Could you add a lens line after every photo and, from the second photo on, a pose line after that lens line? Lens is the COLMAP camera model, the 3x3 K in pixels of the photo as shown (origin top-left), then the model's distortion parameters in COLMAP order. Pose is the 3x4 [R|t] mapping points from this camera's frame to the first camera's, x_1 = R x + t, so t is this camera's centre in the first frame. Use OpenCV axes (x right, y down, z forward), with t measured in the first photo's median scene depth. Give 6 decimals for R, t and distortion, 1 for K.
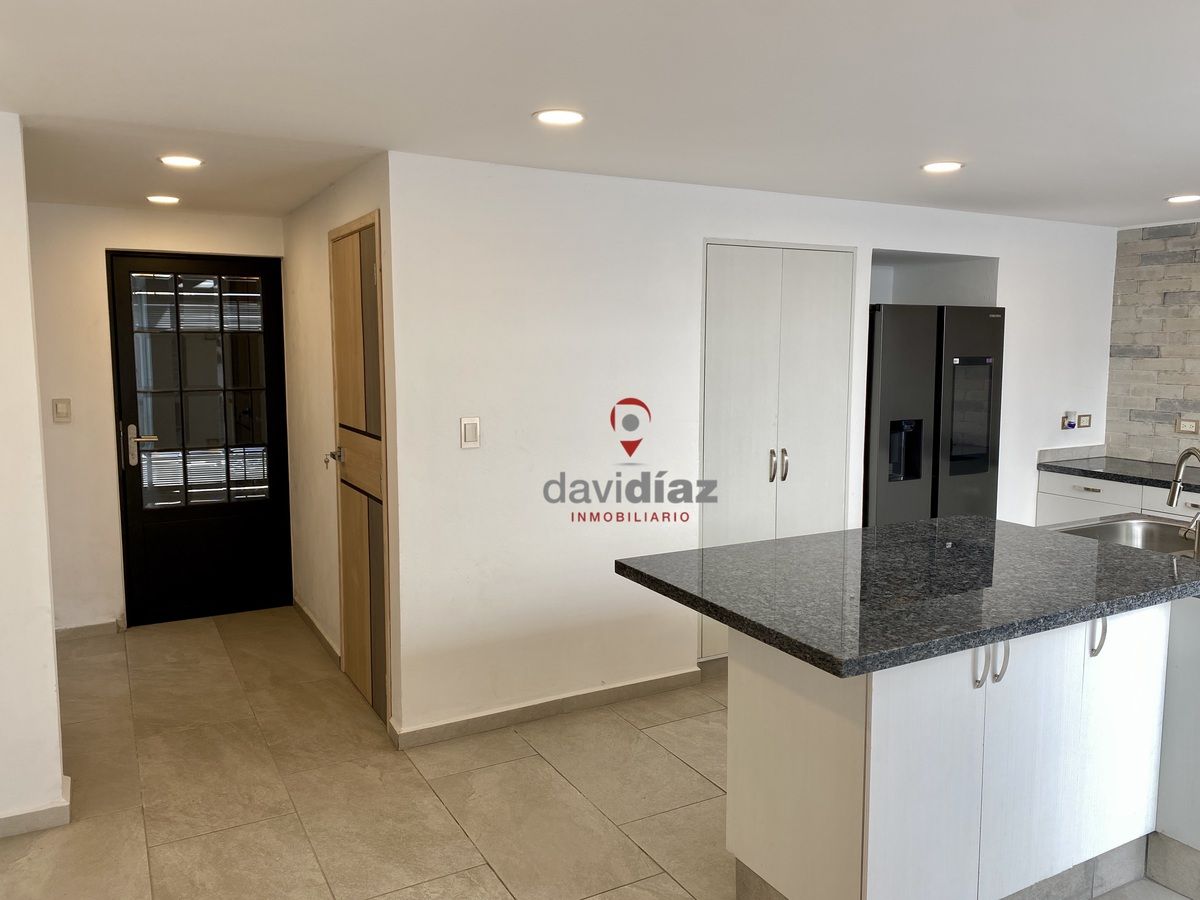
lens RADIAL K [[924.6, 0, 606.1], [0, 924.6, 450.3], [0, 0, 1]] dist [0.045187, -0.078704]
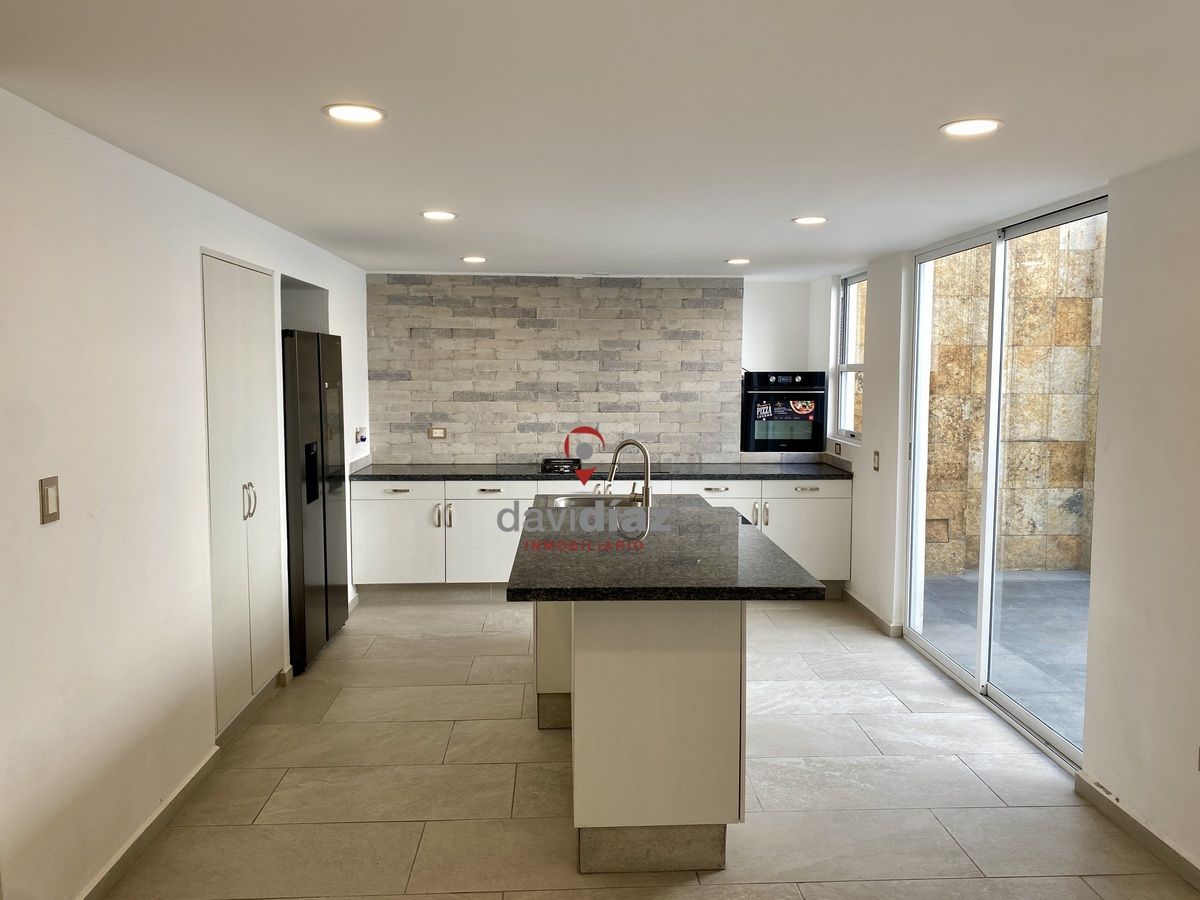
lens RADIAL K [[924.6, 0, 614.7], [0, 924.6, 447.7], [0, 0, 1]] dist [0.045187, -0.078704]
pose [[0.418121, -0.075922, 0.905213, -0.425223], [0.098678, 0.994400, 0.037823, -0.029759], [-0.903016, 0.073510, 0.423271, 0.237343]]
